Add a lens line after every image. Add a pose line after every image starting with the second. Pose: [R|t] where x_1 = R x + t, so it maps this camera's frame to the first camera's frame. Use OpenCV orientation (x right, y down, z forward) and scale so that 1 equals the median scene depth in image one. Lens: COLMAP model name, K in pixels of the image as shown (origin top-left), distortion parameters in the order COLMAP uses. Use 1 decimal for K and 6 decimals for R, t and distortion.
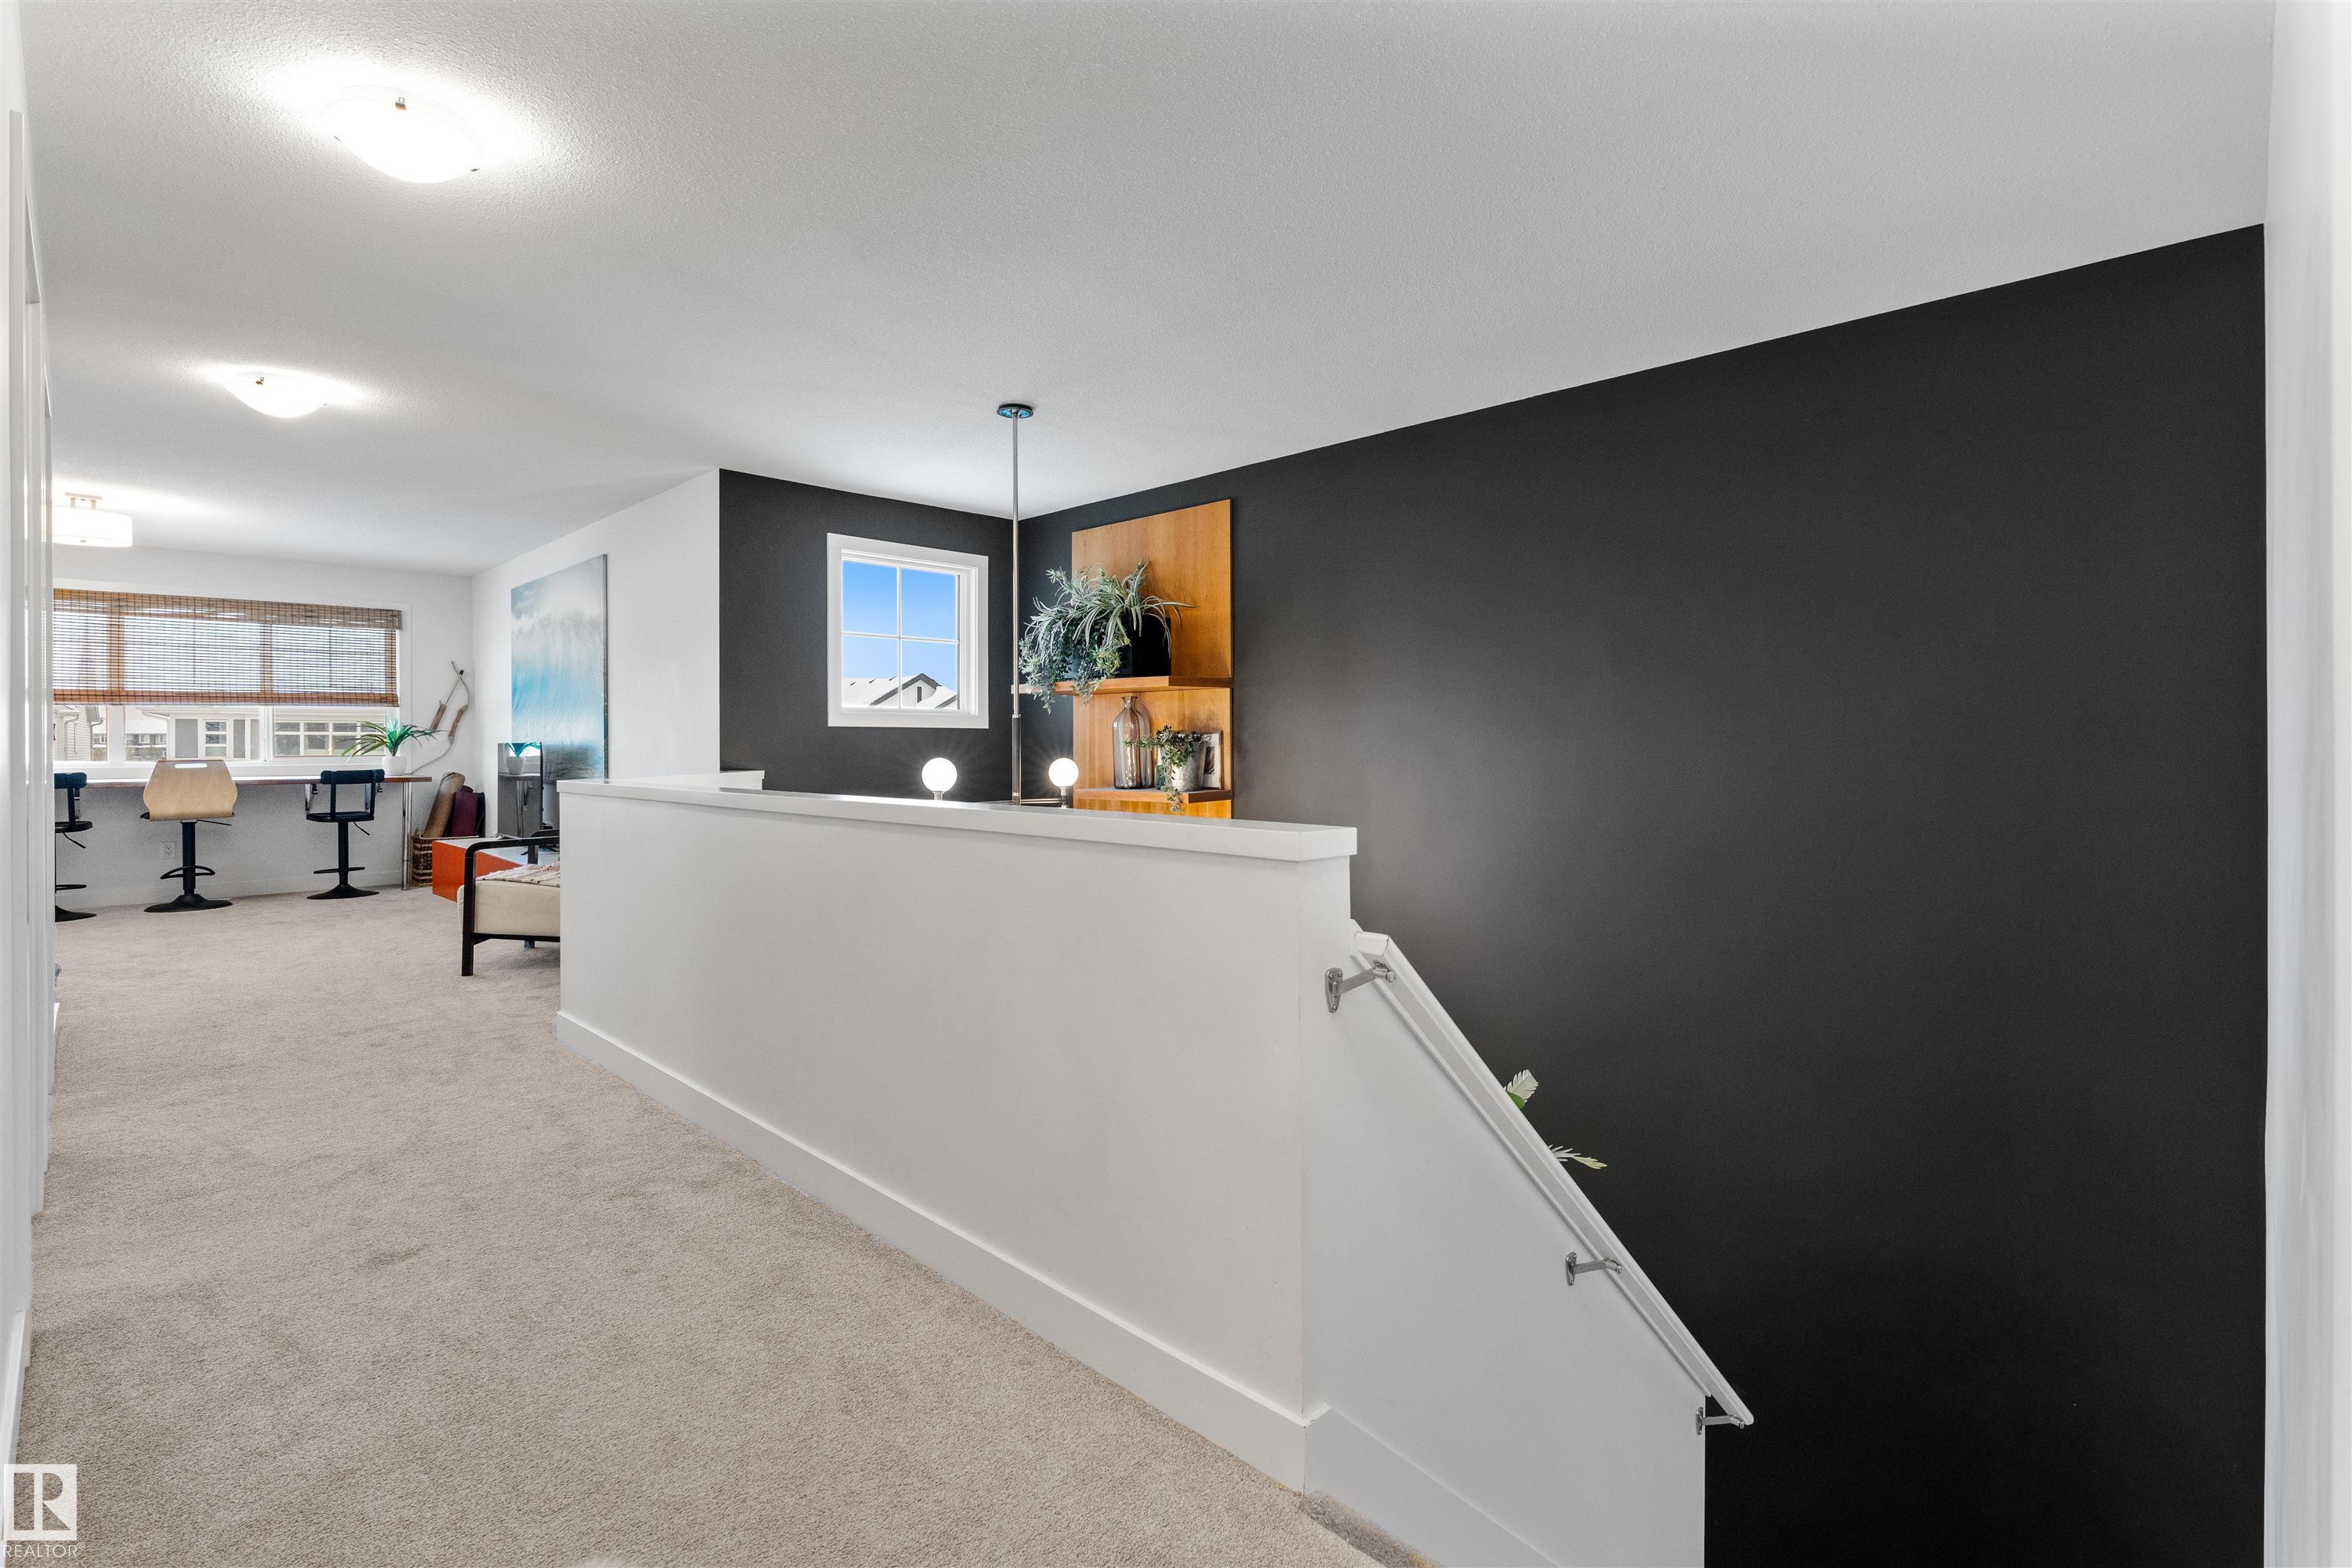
lens RADIAL K [[1081.0, 0, 1169.8], [0, 1081.0, 749.4], [0, 0, 1]] dist [-0.001716, 0.000262]
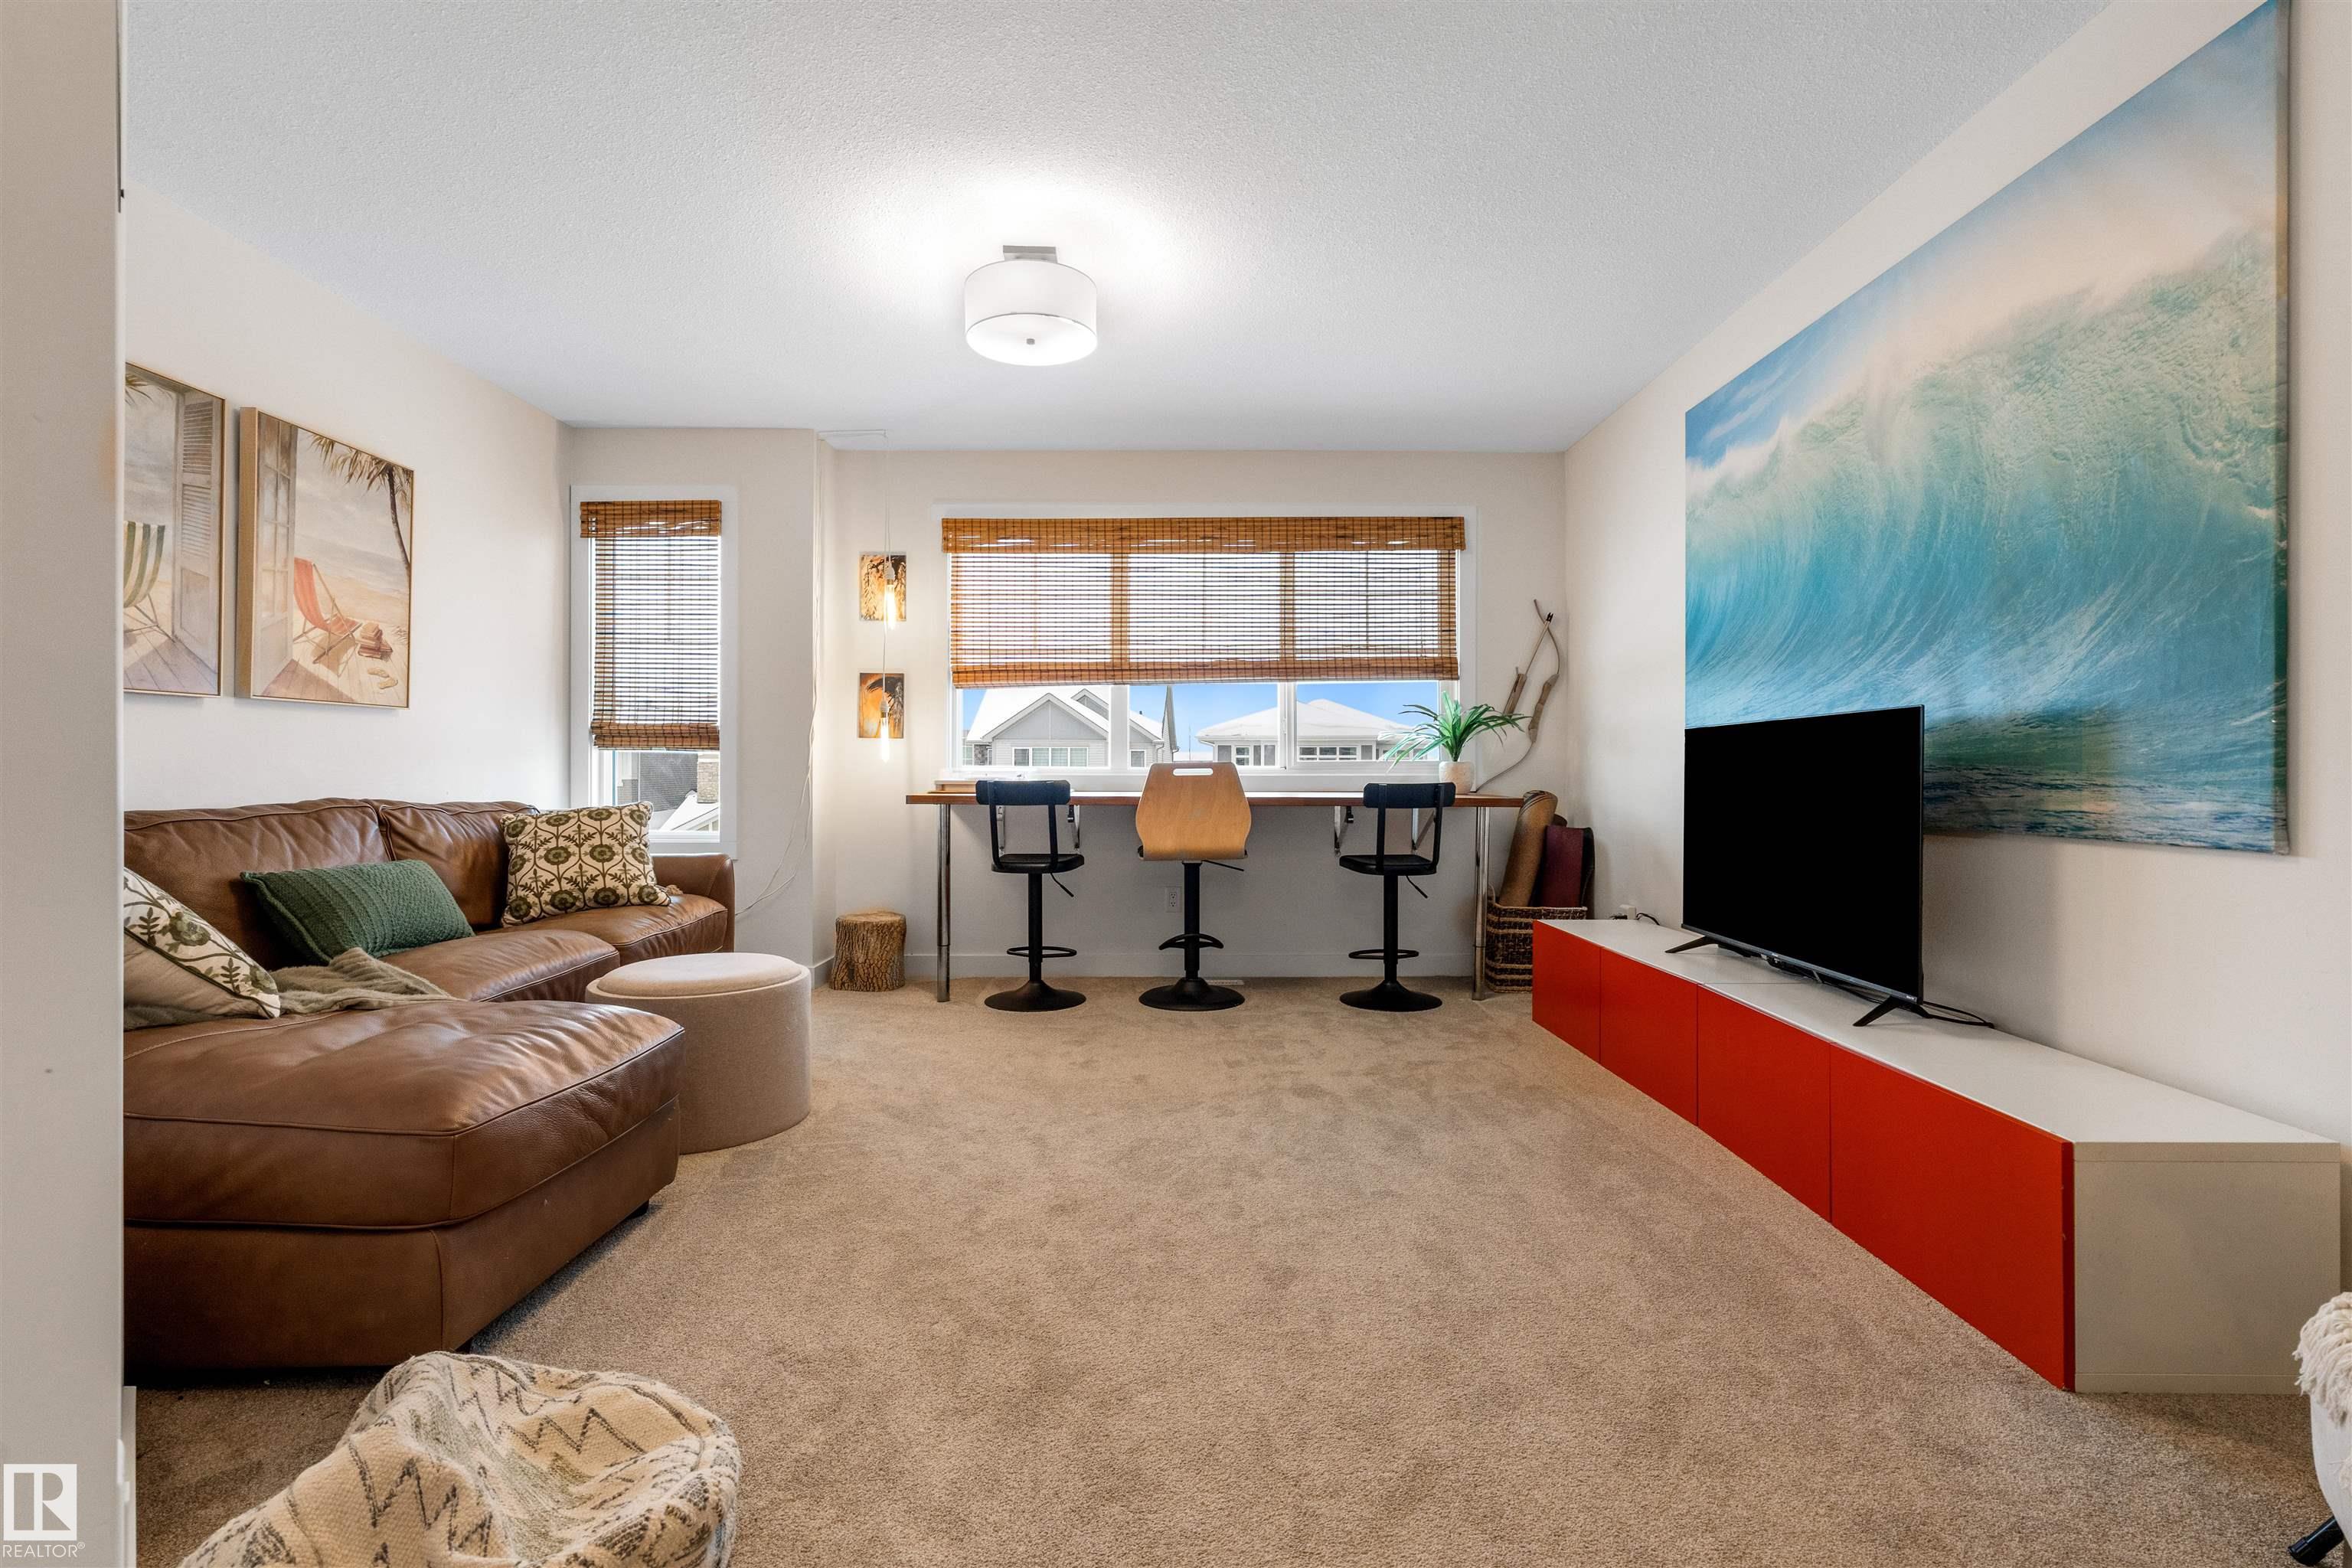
lens RADIAL K [[1042.0, 0, 1177.6], [0, 1042.0, 776.3], [0, 0, 1]] dist [-0.004184, 0.000274]
pose [[0.706649, 0.008659, -0.707511, -0.447574], [-0.006674, 0.999962, 0.005573, 0.012814], [0.707533, 0.000784, 0.706680, 0.520680]]
